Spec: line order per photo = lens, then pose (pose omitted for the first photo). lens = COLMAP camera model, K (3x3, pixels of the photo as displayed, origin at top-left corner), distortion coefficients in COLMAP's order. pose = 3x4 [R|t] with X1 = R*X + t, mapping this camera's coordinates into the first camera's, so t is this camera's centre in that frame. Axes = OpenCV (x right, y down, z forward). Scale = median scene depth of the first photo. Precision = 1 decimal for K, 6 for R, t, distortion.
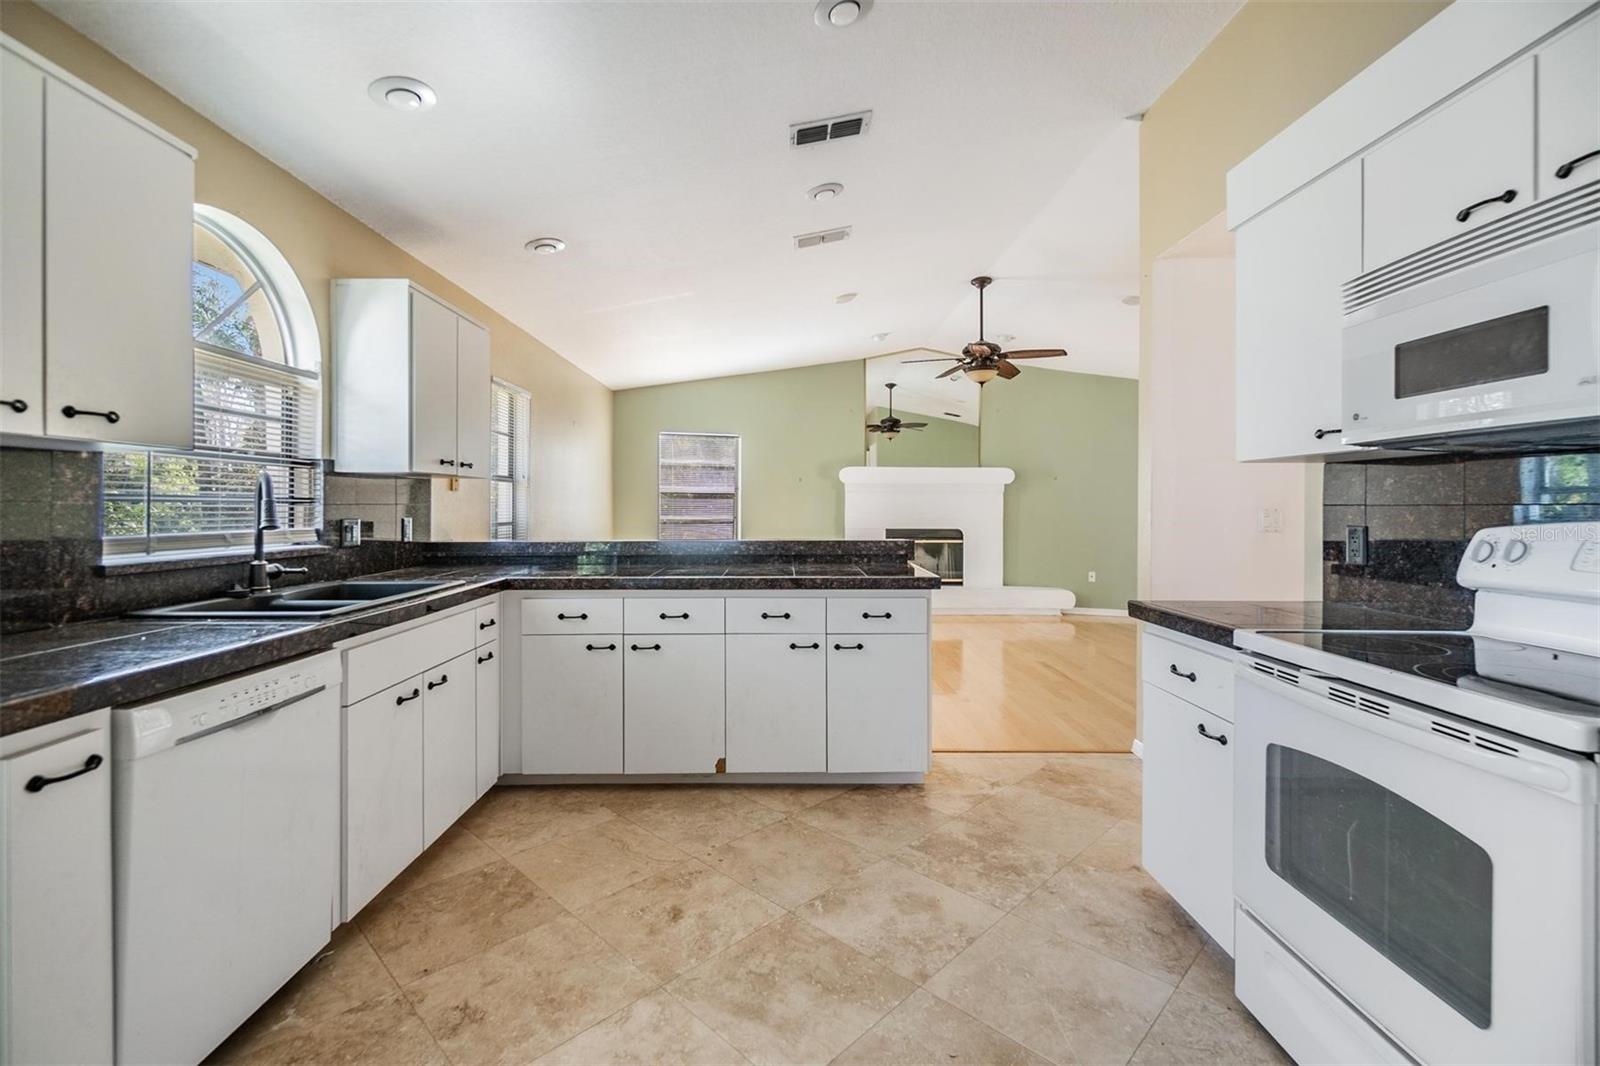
lens RADIAL K [[699.7, 0, 792.2], [0, 699.7, 506.8], [0, 0, 1]] dist [-0.003965, 0.000192]
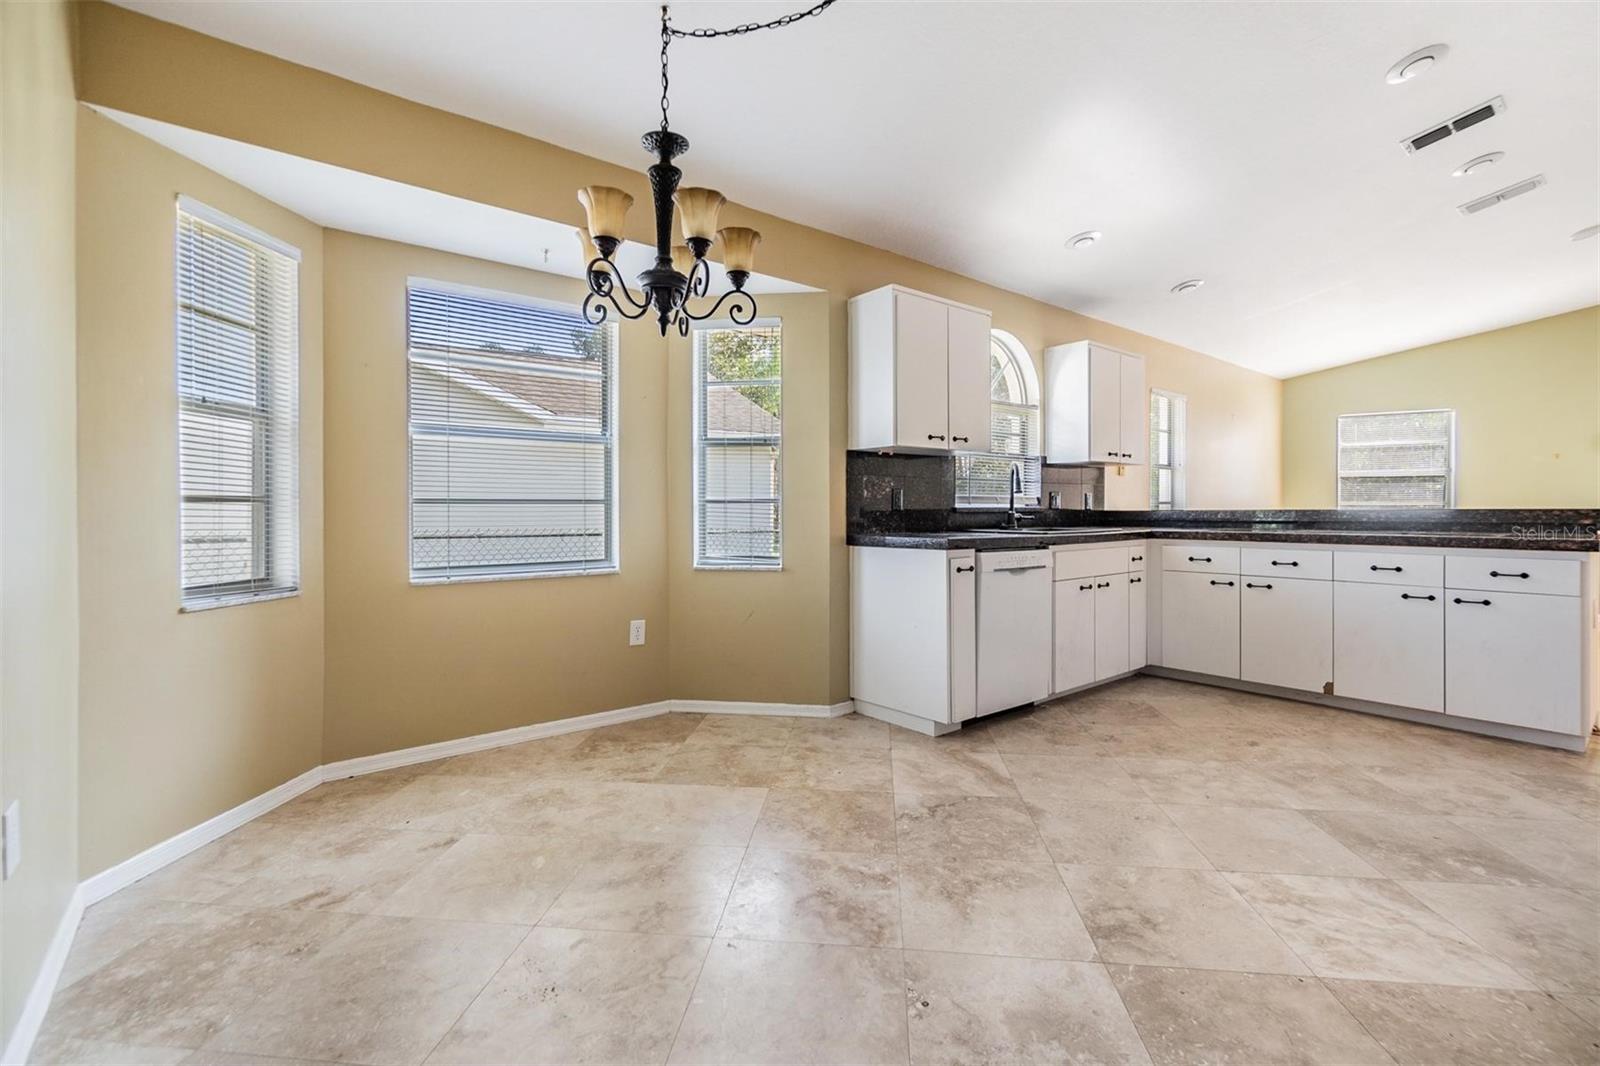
lens RADIAL K [[699.7, 0, 799.0], [0, 699.7, 516.5], [0, 0, 1]] dist [-0.003965, 0.000192]
pose [[0.617933, 0.006934, -0.786200, 0.307102], [0.003033, 0.999933, 0.011203, 0.058090], [0.786225, -0.009307, 0.617871, -0.519891]]
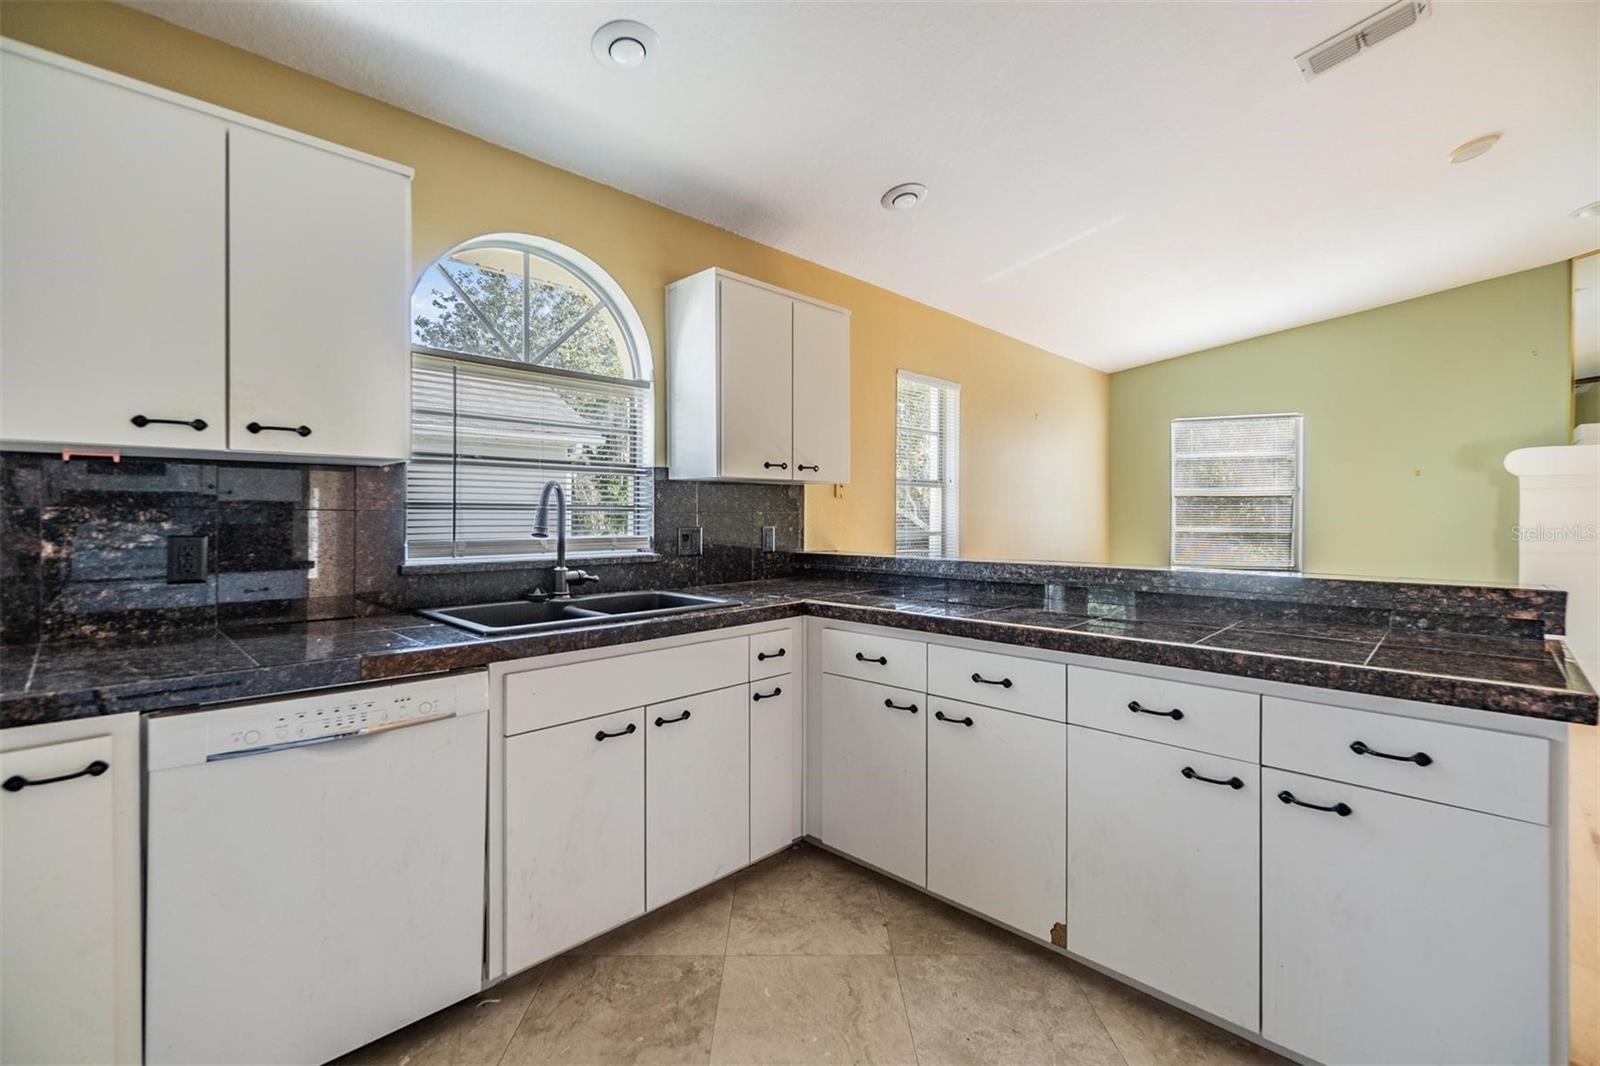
lens RADIAL K [[699.7, 0, 798.5], [0, 699.7, 518.4], [0, 0, 1]] dist [-0.003965, 0.000192]
pose [[0.707595, 0.004369, -0.706604, 0.182958], [-0.001085, 0.999986, 0.005096, -0.000057], [0.706617, -0.002840, 0.707590, 0.436725]]
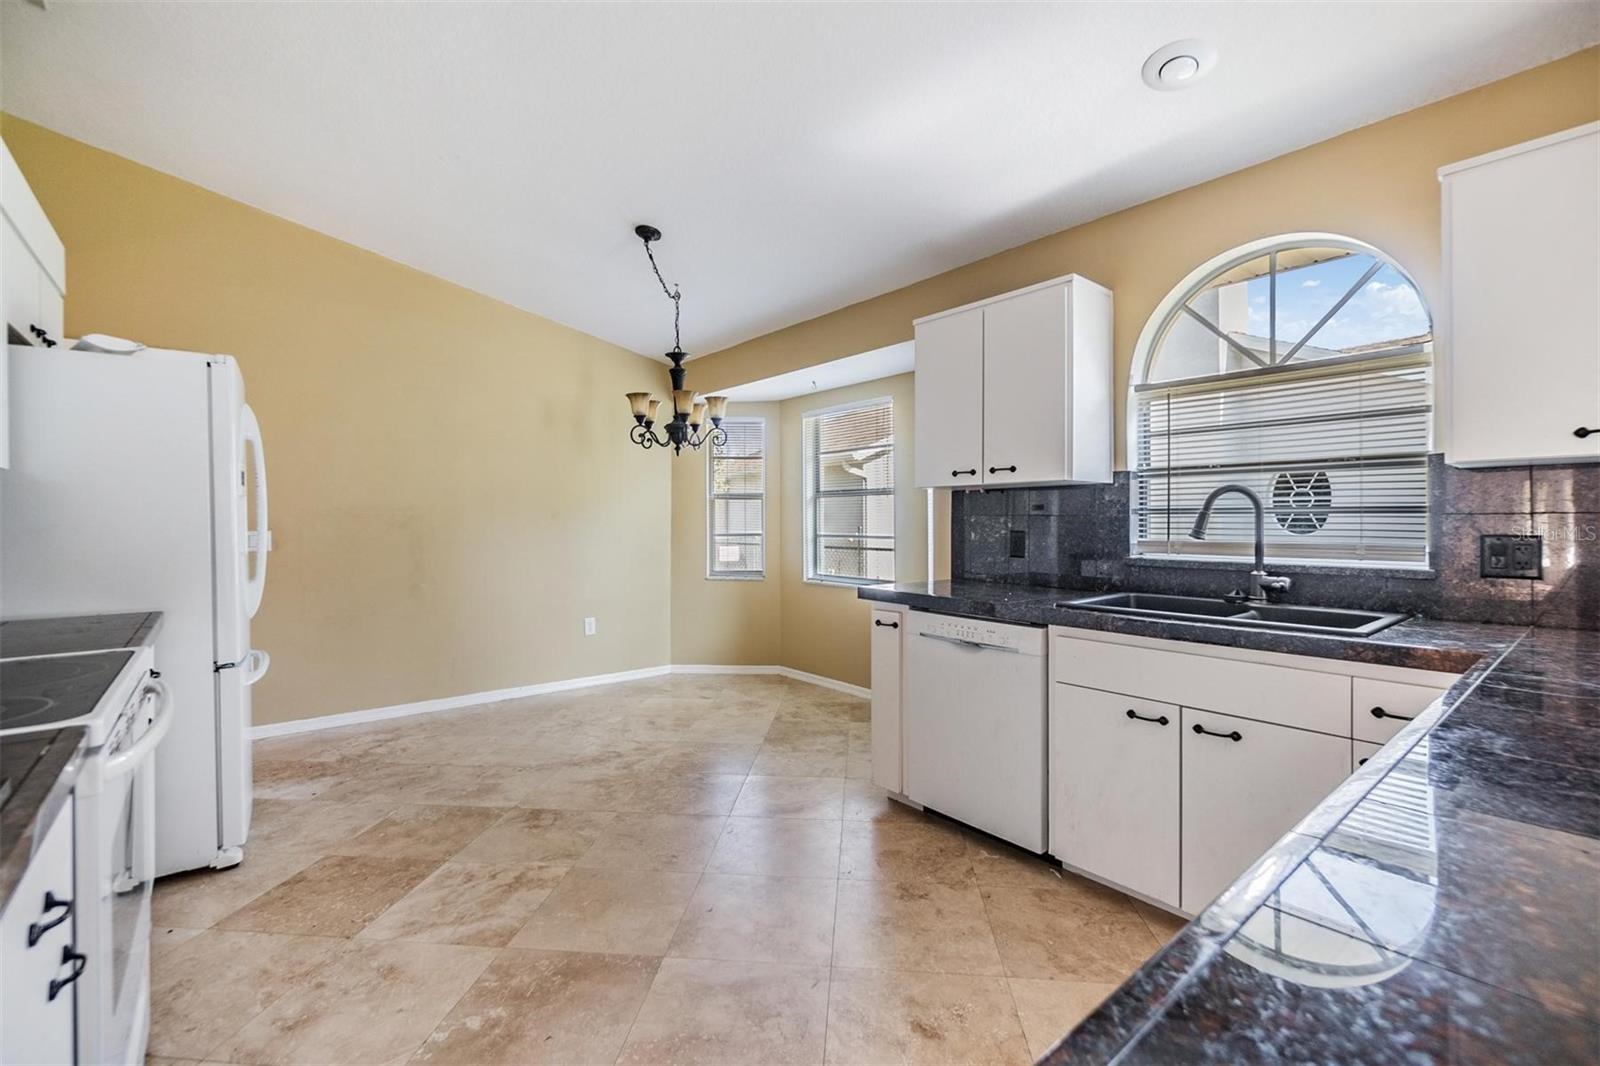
lens RADIAL K [[699.7, 0, 792.3], [0, 699.7, 524.1], [0, 0, 1]] dist [-0.003965, 0.000192]
pose [[-0.779749, 0.003116, -0.626084, 0.338437], [-0.000312, 0.999986, 0.005365, 0.002969], [0.626092, 0.004379, -0.779737, 1.154898]]
